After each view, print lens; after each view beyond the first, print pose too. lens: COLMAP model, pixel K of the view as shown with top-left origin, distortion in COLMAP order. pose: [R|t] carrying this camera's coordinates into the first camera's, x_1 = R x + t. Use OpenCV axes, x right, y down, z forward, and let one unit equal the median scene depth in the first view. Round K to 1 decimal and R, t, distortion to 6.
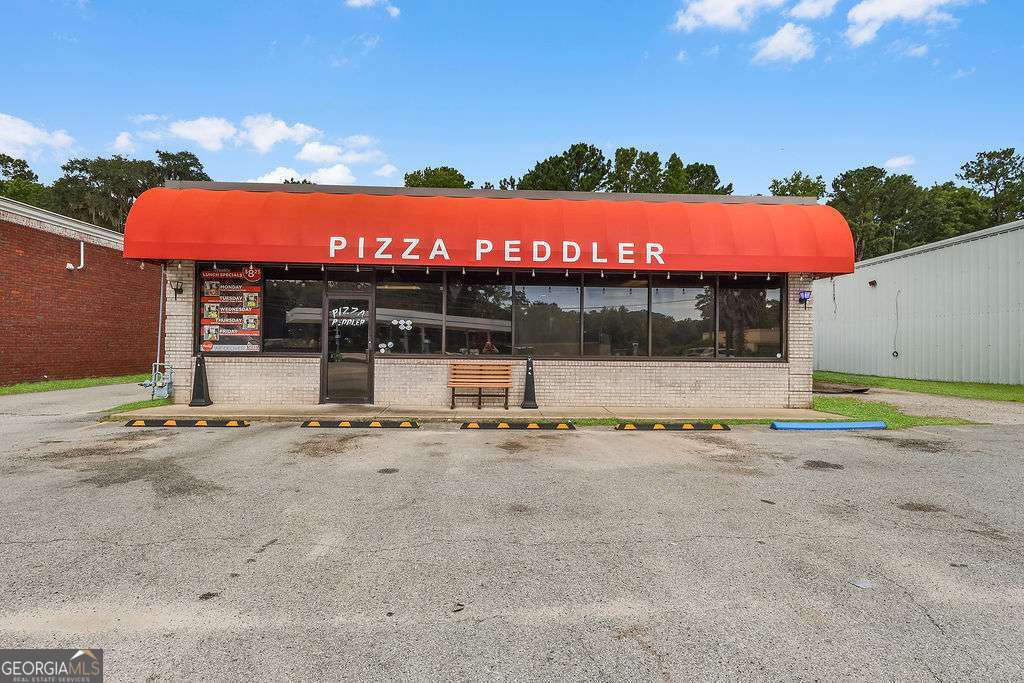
lens RADIAL K [[504.0, 0, 506.7], [0, 504.0, 338.9], [0, 0, 1]] dist [0.001597, 0.000950]
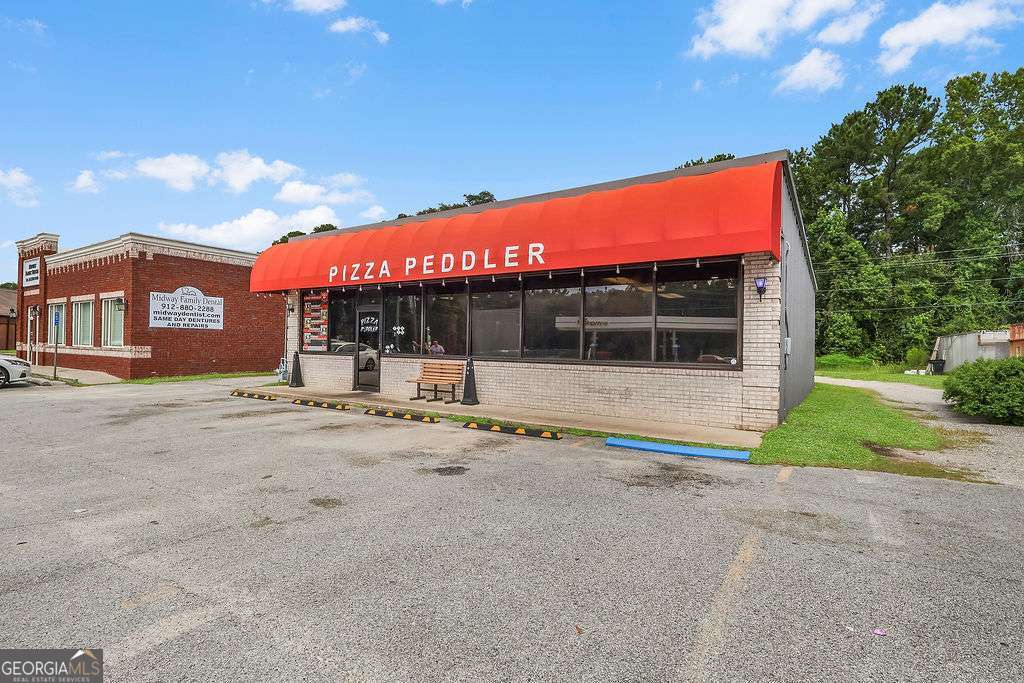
lens RADIAL K [[504.0, 0, 506.7], [0, 504.0, 338.9], [0, 0, 1]] dist [0.001597, 0.000950]
pose [[0.806793, -0.005934, -0.590805, 0.756077], [0.003662, 0.999981, -0.005043, 0.000360], [0.590824, 0.001905, 0.806799, 0.163857]]
